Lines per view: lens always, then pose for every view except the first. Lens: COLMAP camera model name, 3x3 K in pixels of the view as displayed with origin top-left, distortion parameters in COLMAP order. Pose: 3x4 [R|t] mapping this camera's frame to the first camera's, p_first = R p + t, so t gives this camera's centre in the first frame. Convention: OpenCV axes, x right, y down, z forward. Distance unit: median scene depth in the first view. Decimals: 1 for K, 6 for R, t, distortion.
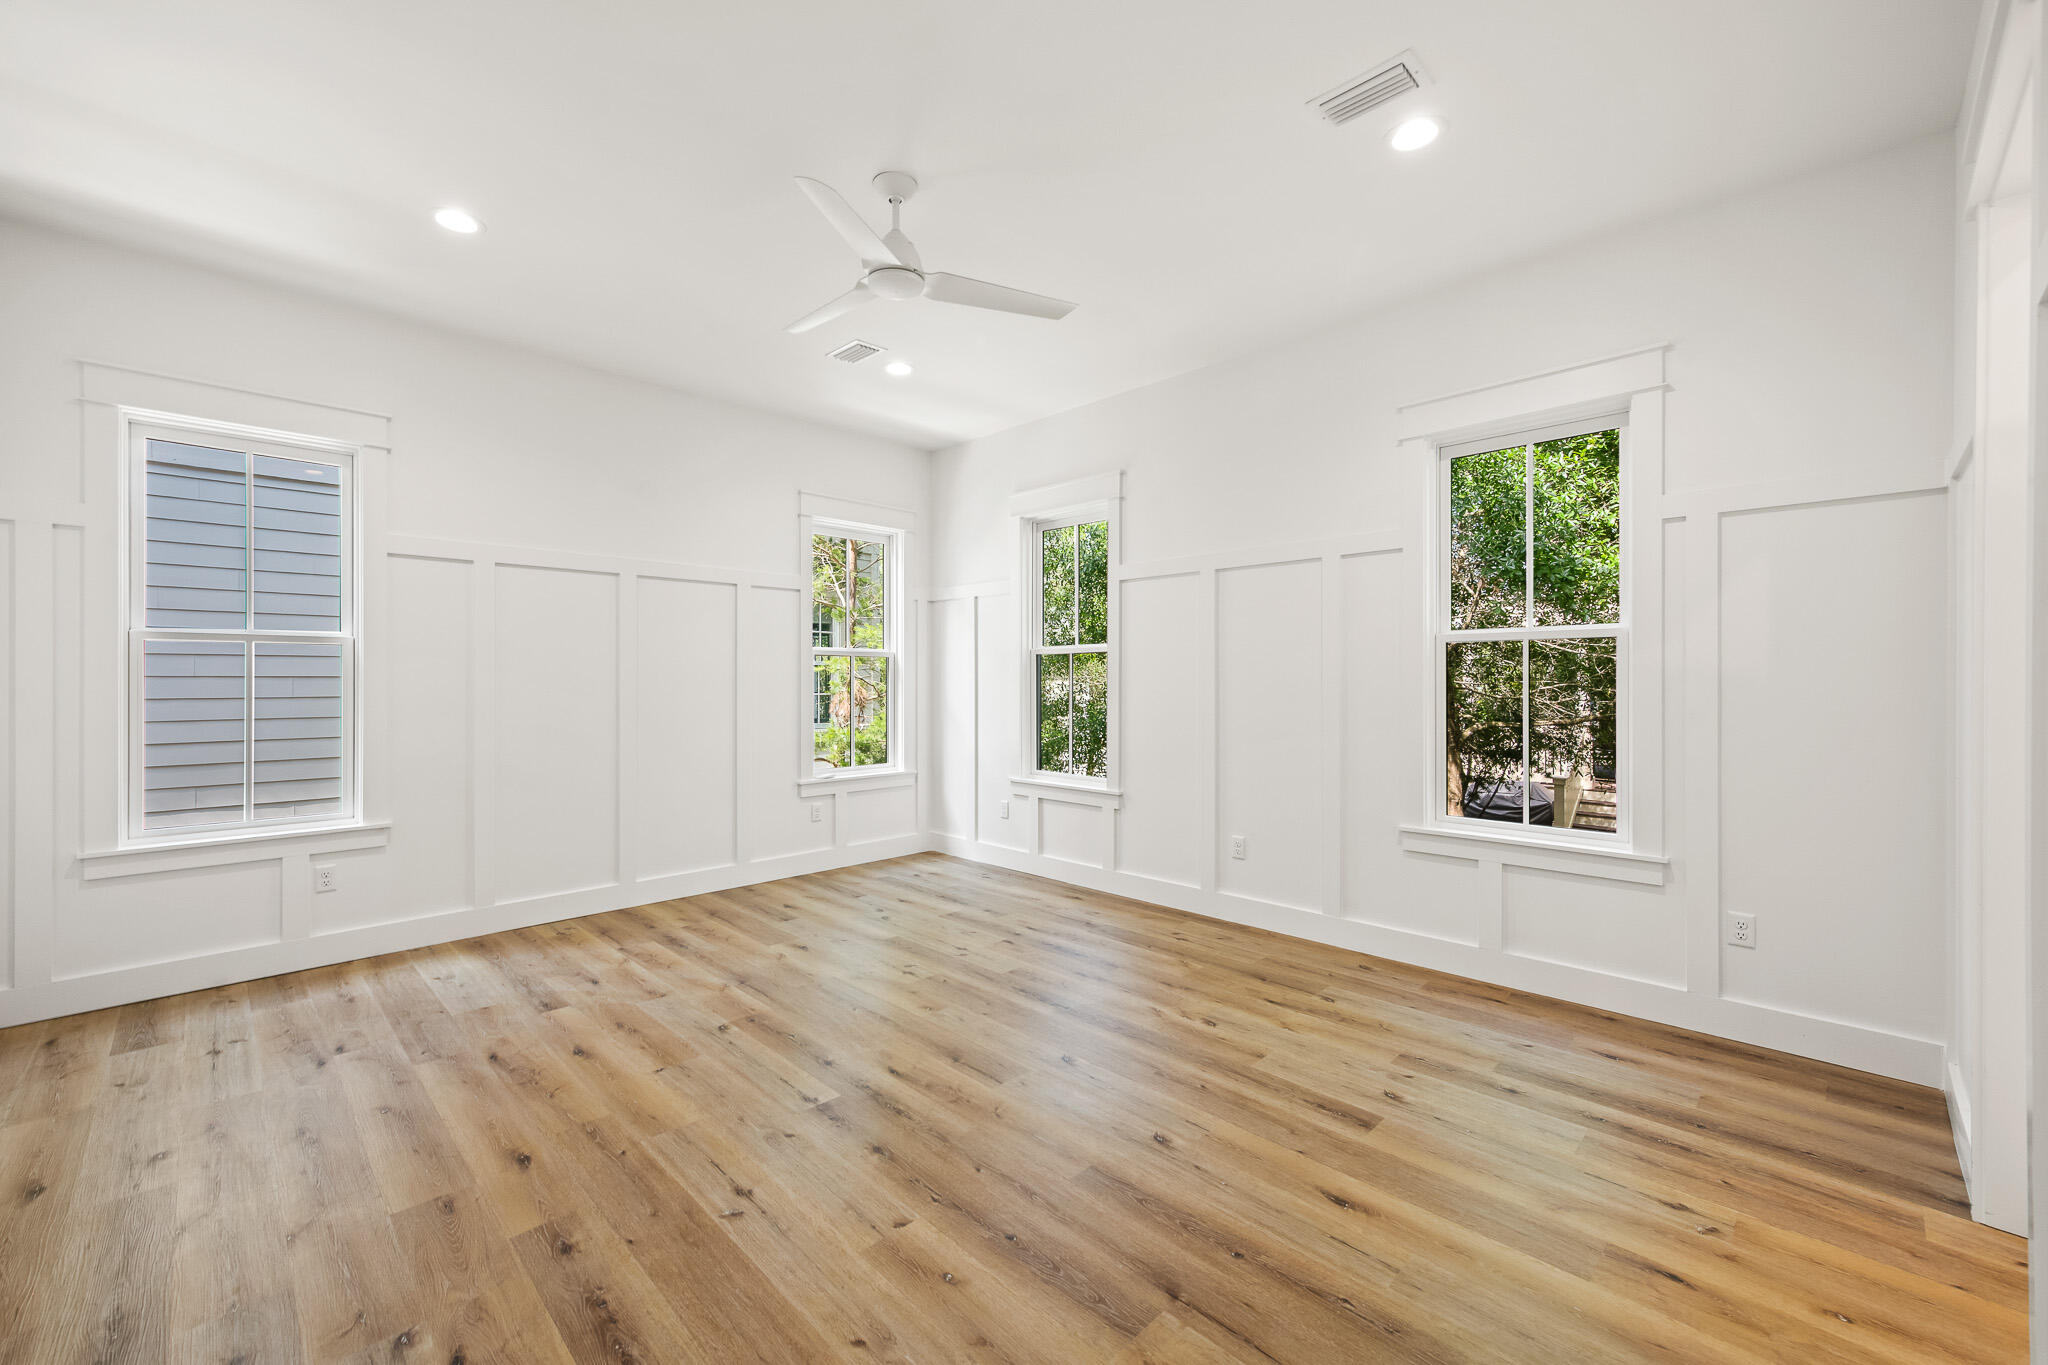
lens RADIAL K [[822.6, 0, 1013.2], [0, 822.6, 680.9], [0, 0, 1]] dist [0.009254, 0.000122]
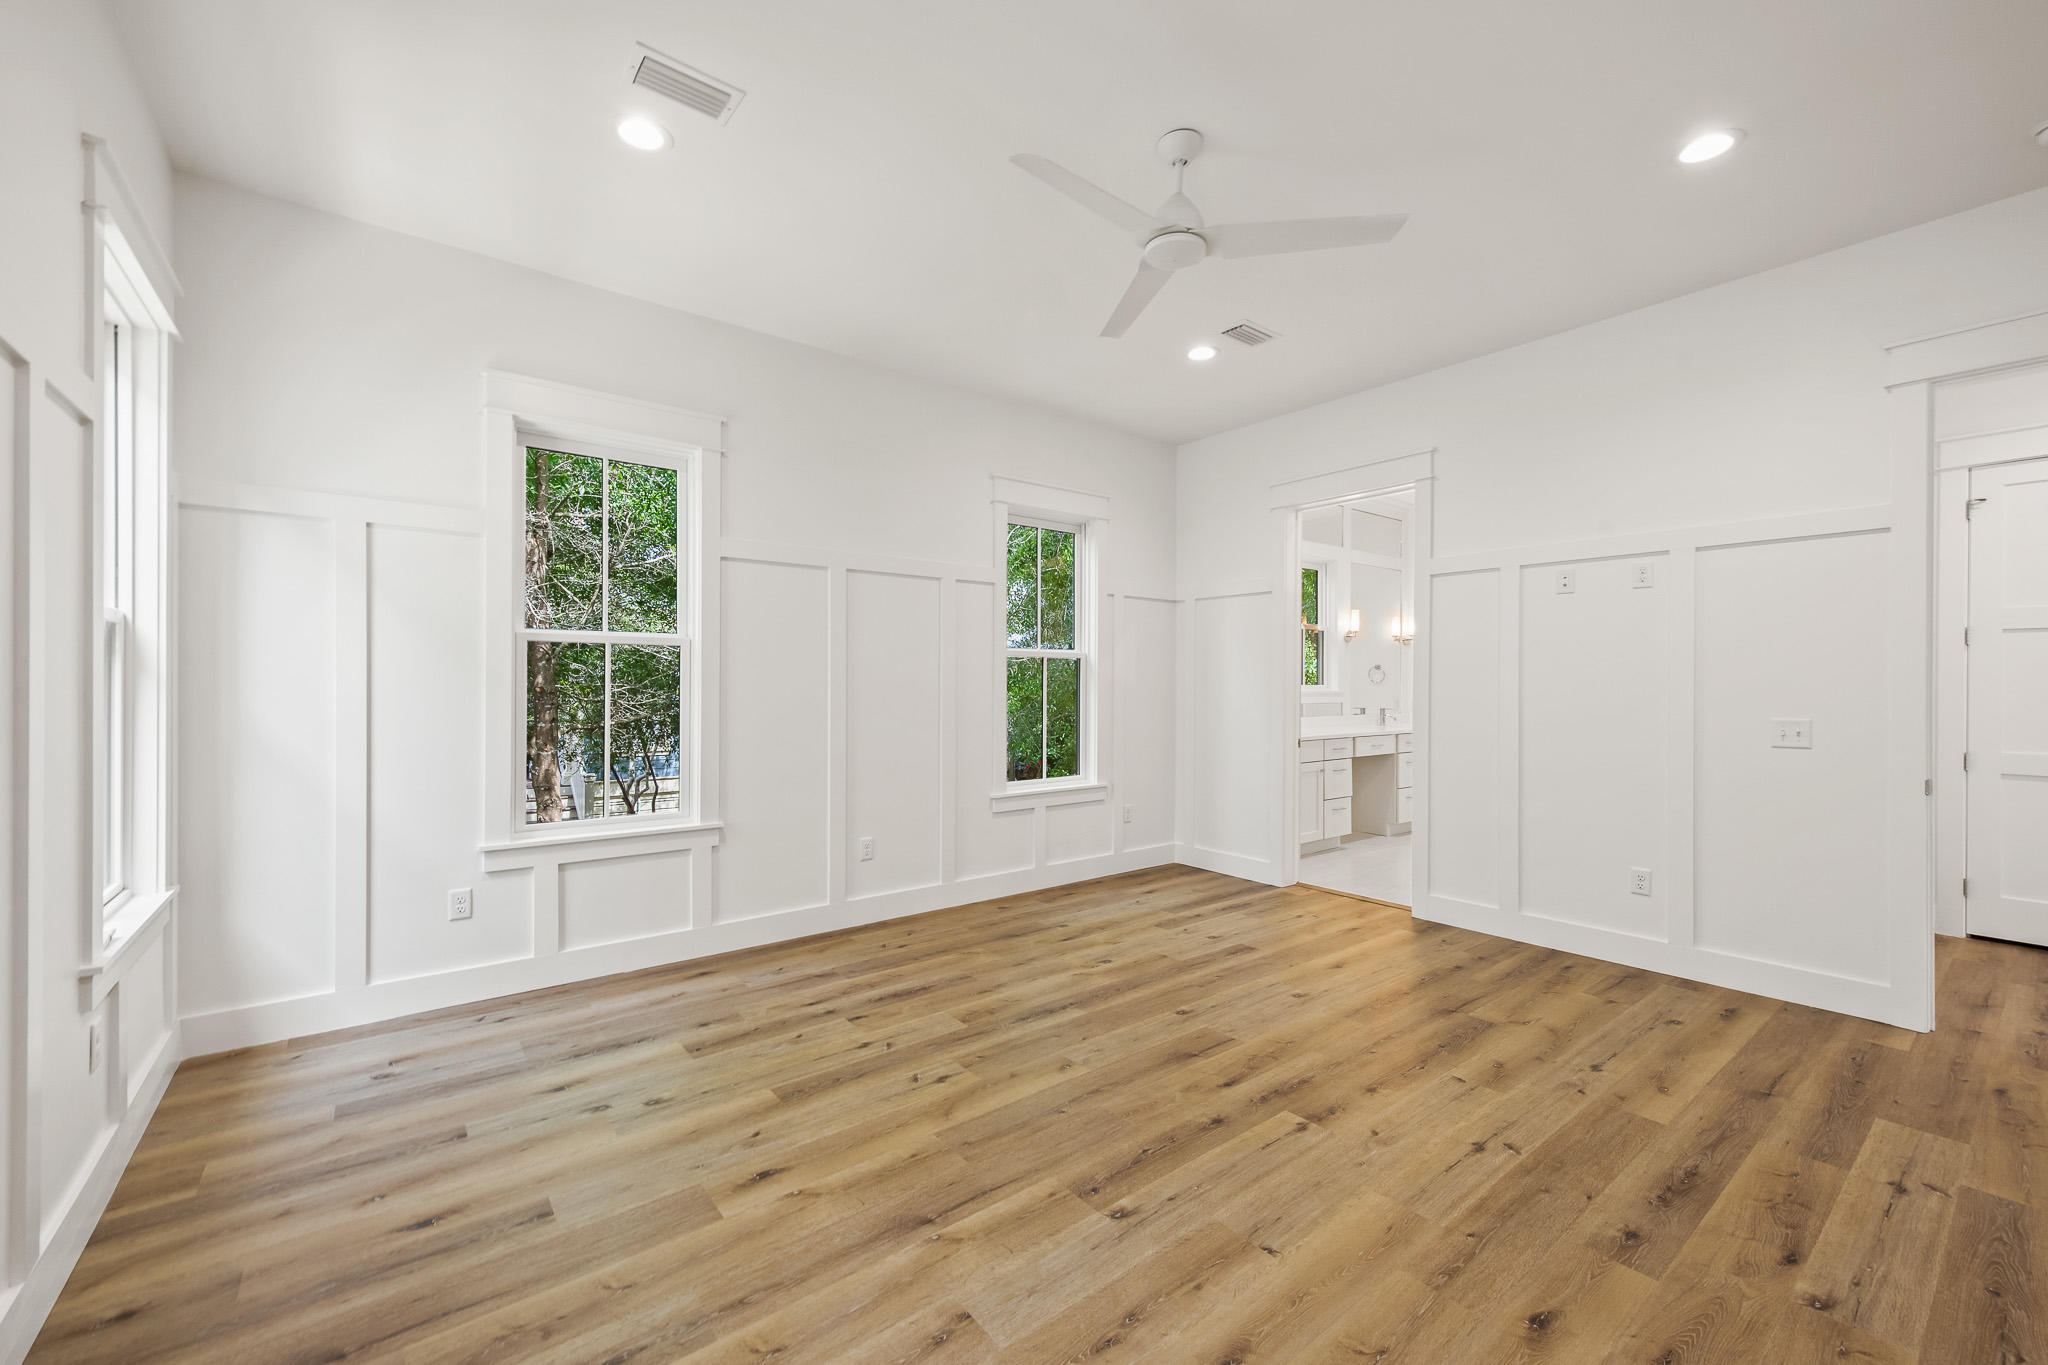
lens RADIAL K [[822.6, 0, 1013.2], [0, 822.6, 680.9], [0, 0, 1]] dist [0.009254, 0.000122]
pose [[0.114803, 0.002108, 0.993386, -0.911011], [-0.001896, 0.999996, -0.001903, -0.002703], [-0.993386, -0.001665, 0.114807, 0.904993]]
